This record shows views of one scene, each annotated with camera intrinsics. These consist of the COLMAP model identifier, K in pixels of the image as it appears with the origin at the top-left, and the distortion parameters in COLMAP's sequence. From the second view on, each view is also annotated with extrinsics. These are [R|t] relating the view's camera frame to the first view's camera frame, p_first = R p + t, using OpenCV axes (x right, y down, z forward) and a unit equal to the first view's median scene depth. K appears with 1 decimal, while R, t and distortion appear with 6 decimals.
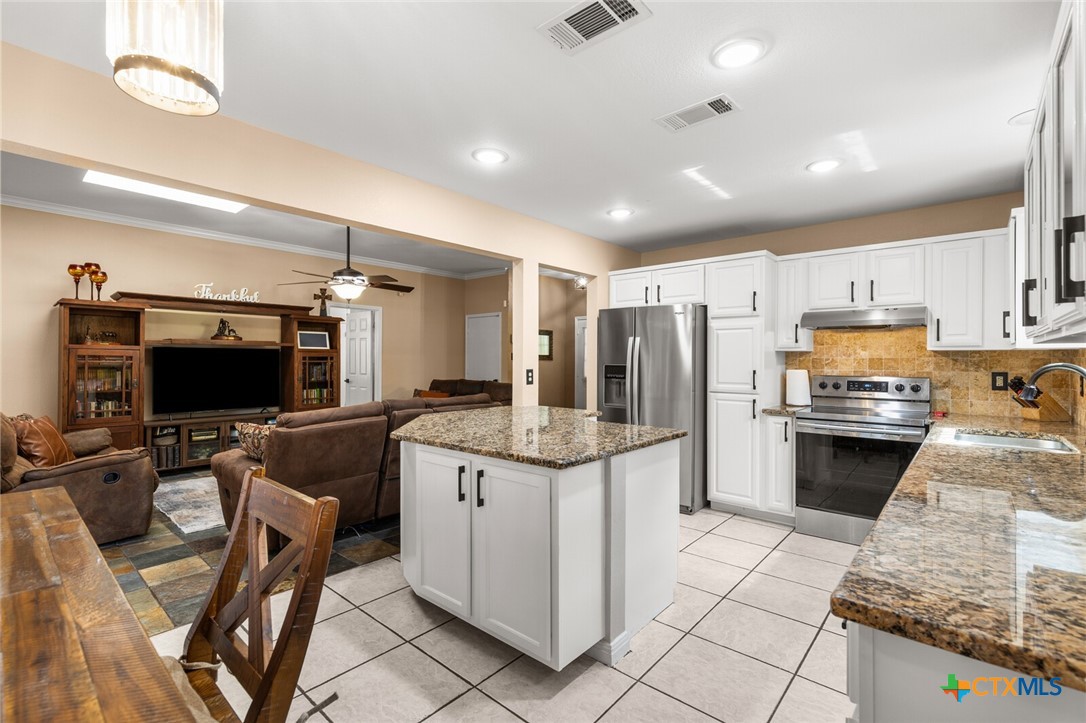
lens RADIAL K [[490.7, 0, 539.2], [0, 490.7, 360.1], [0, 0, 1]] dist [0.004876, 0.000090]
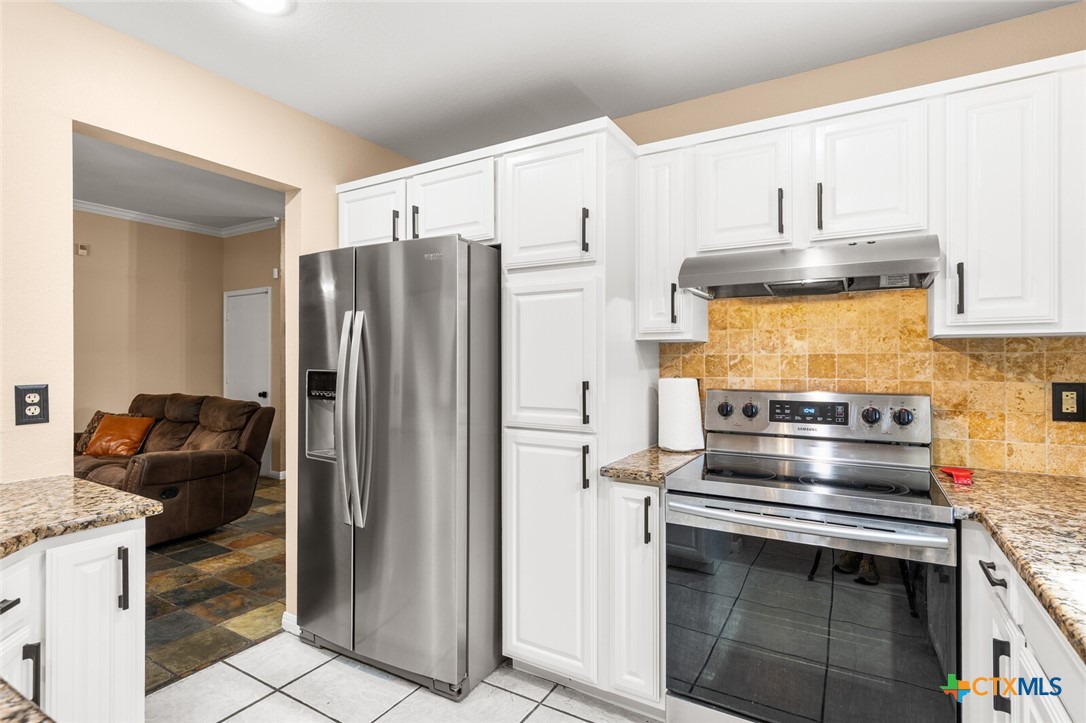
lens RADIAL K [[551.4, 0, 543.0], [0, 551.4, 361.5], [0, 0, 1]] dist [0.002045, 0.000271]
pose [[0.982388, -0.004884, 0.186787, 0.303464], [0.004860, 0.999988, 0.000586, 0.001645], [-0.186788, 0.000333, 0.982400, 0.504774]]
